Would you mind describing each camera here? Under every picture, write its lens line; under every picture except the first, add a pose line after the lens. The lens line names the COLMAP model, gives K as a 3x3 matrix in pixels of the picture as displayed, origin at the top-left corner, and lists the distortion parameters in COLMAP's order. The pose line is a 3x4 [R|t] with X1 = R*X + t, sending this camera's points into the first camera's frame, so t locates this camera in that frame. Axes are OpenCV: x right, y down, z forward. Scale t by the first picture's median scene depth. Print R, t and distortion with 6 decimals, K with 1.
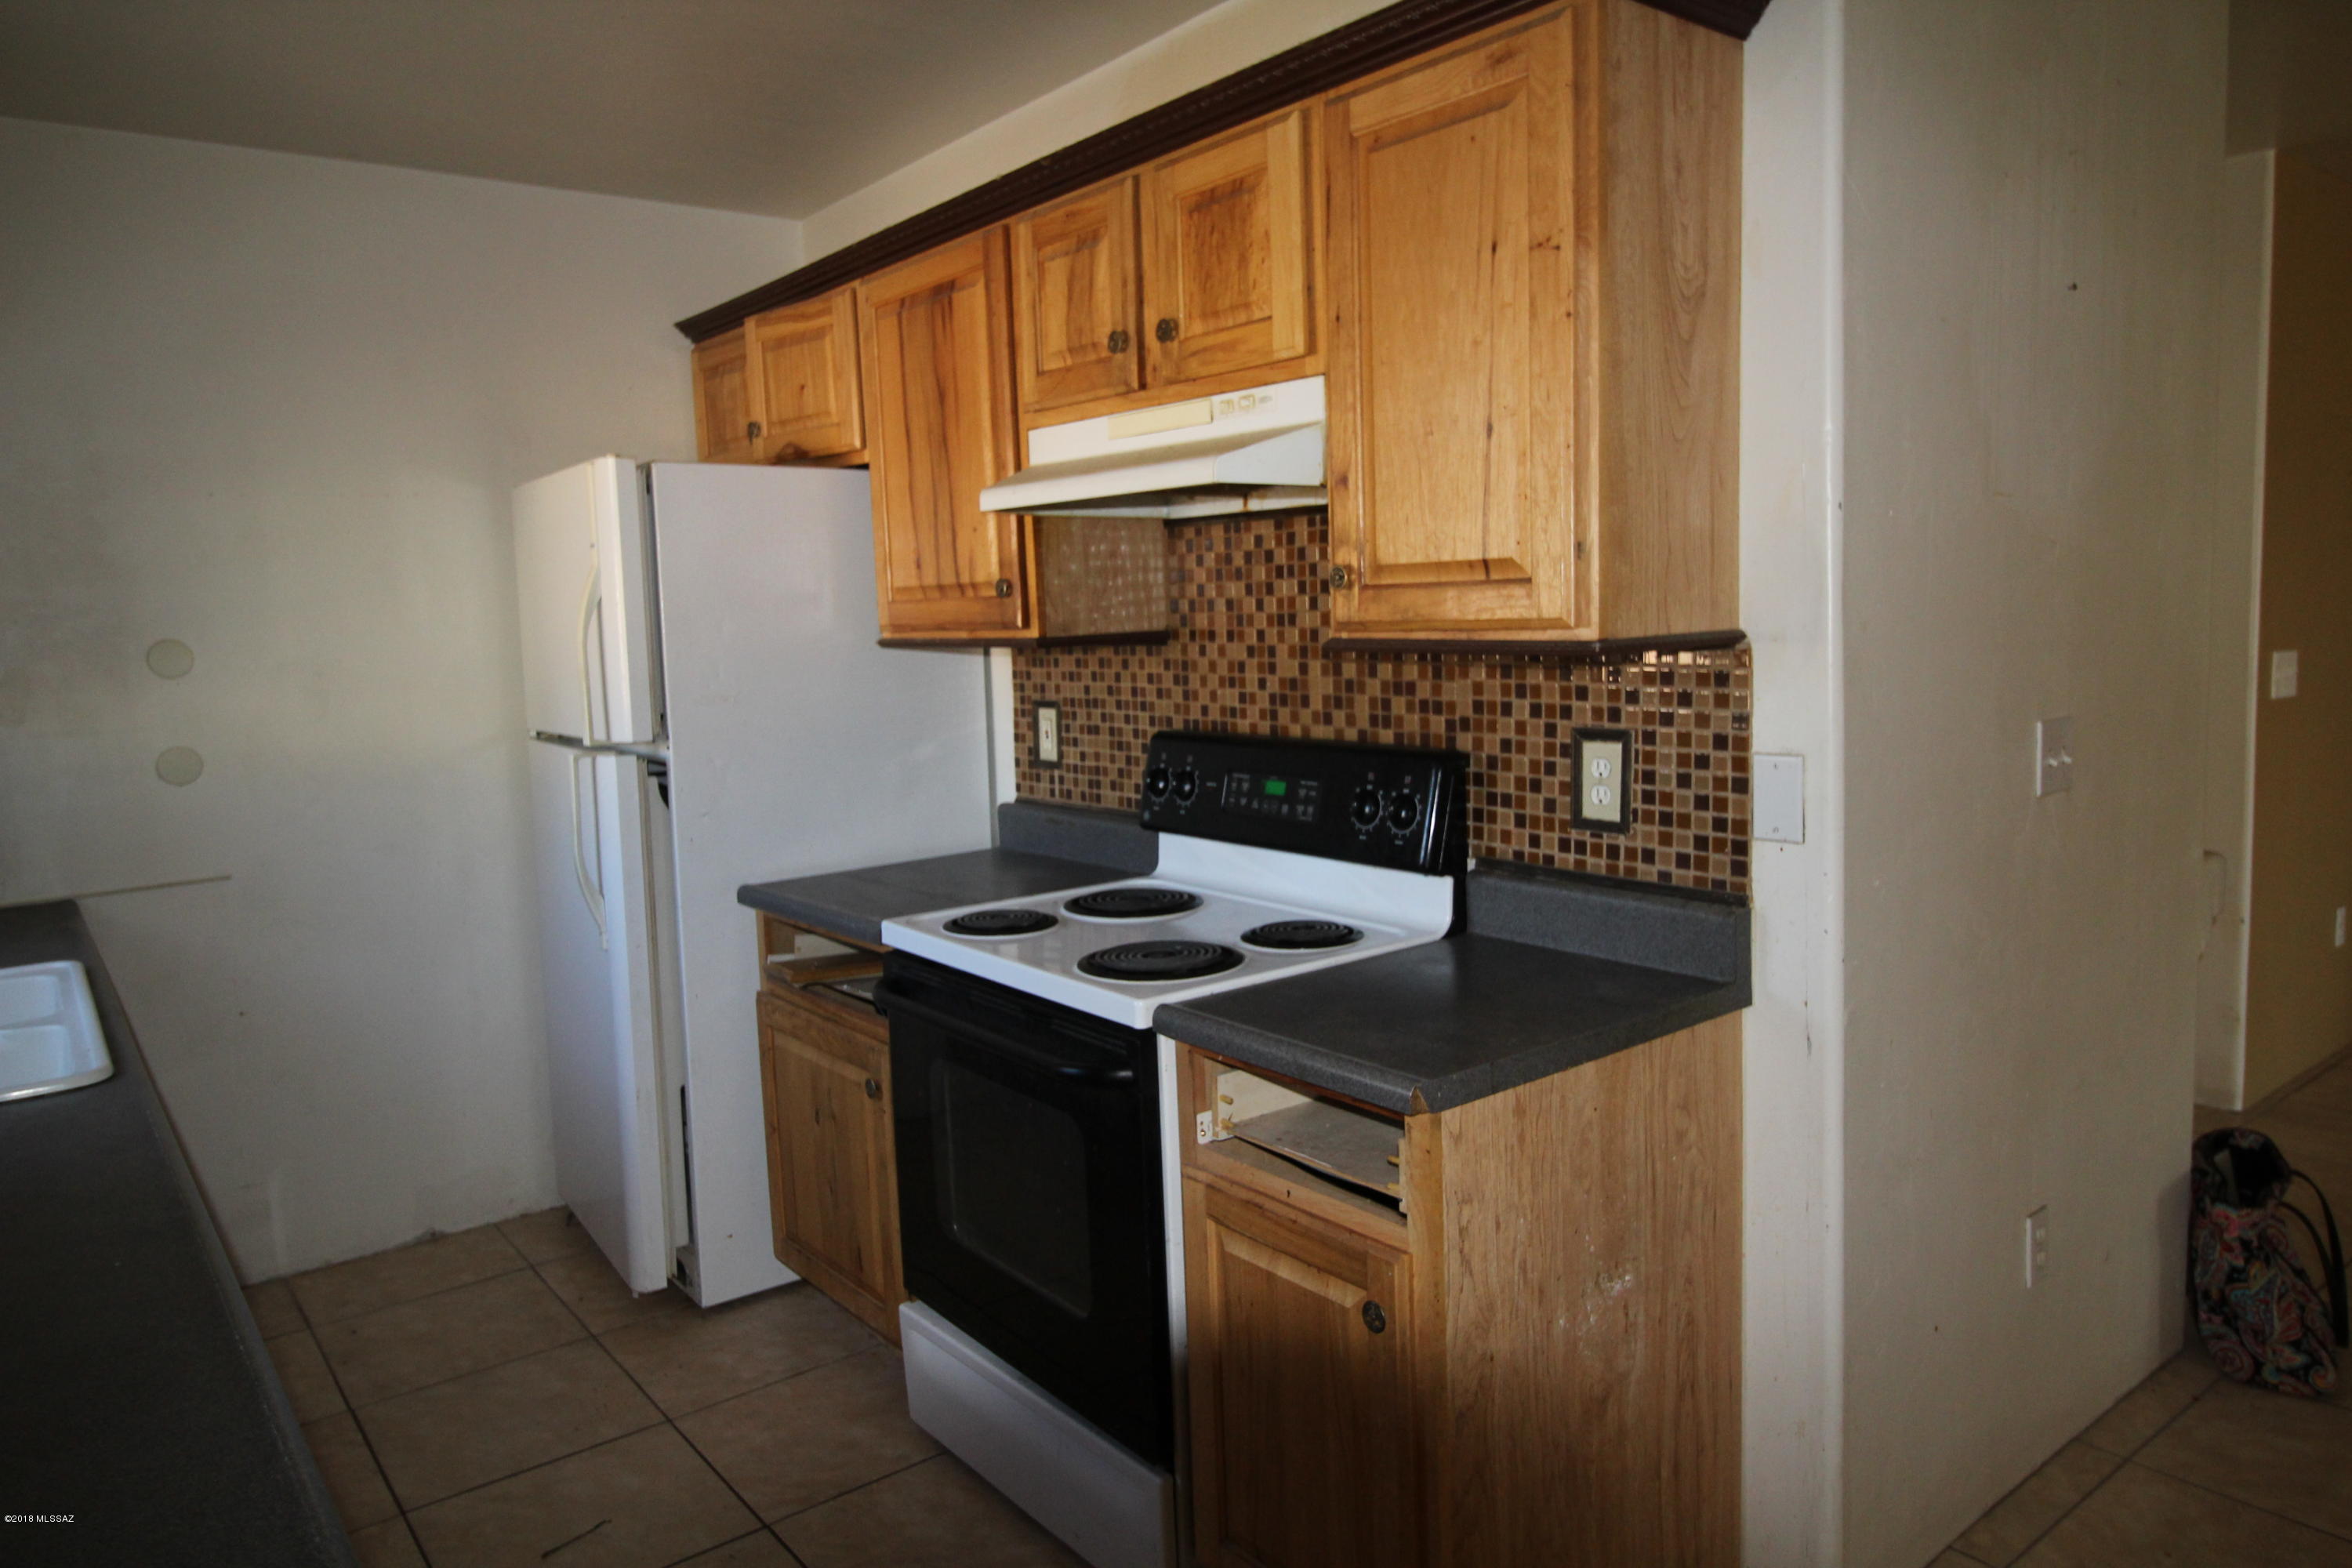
lens RADIAL K [[1539.9, 0, 1177.9], [0, 1539.9, 780.8], [0, 0, 1]] dist [-0.000540, -0.000554]
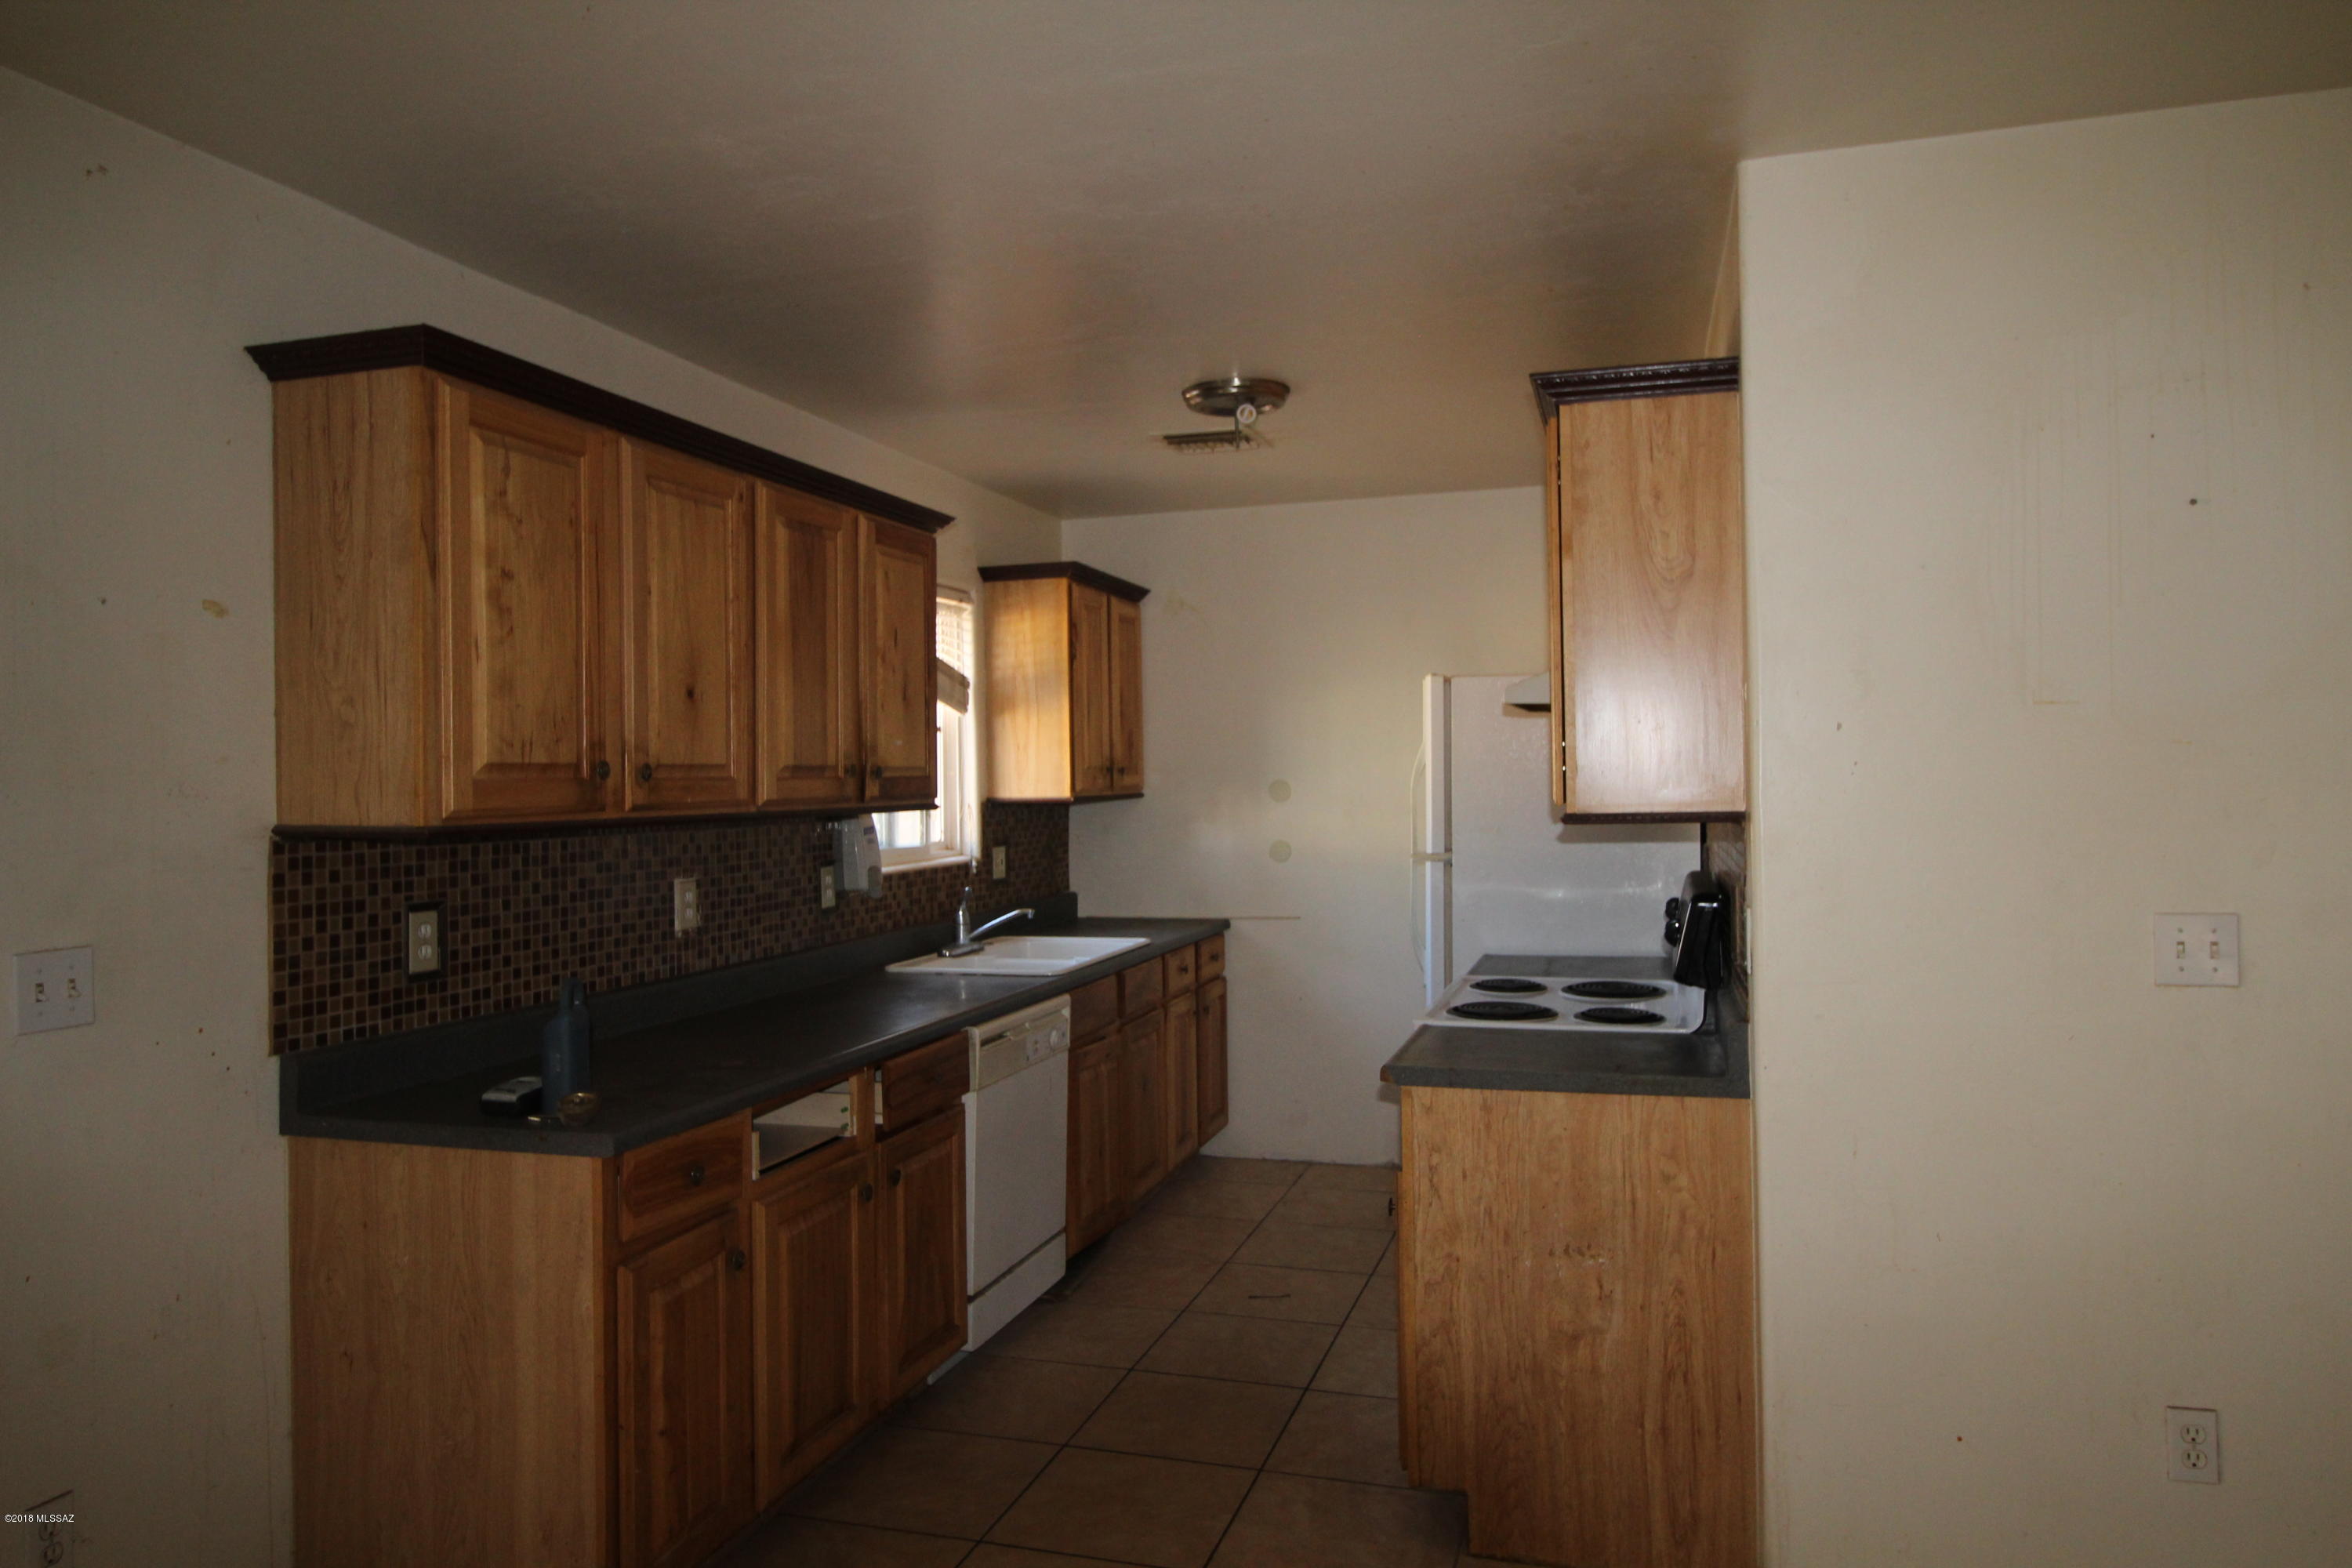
lens RADIAL K [[1539.9, 0, 1175.9], [0, 1539.9, 781.1], [0, 0, 1]] dist [-0.000540, -0.000554]
pose [[0.562442, 0.027189, -0.826390, 1.251371], [-0.094606, 0.995012, -0.031652, -0.037261], [0.821407, 0.095984, 0.562208, -0.170110]]
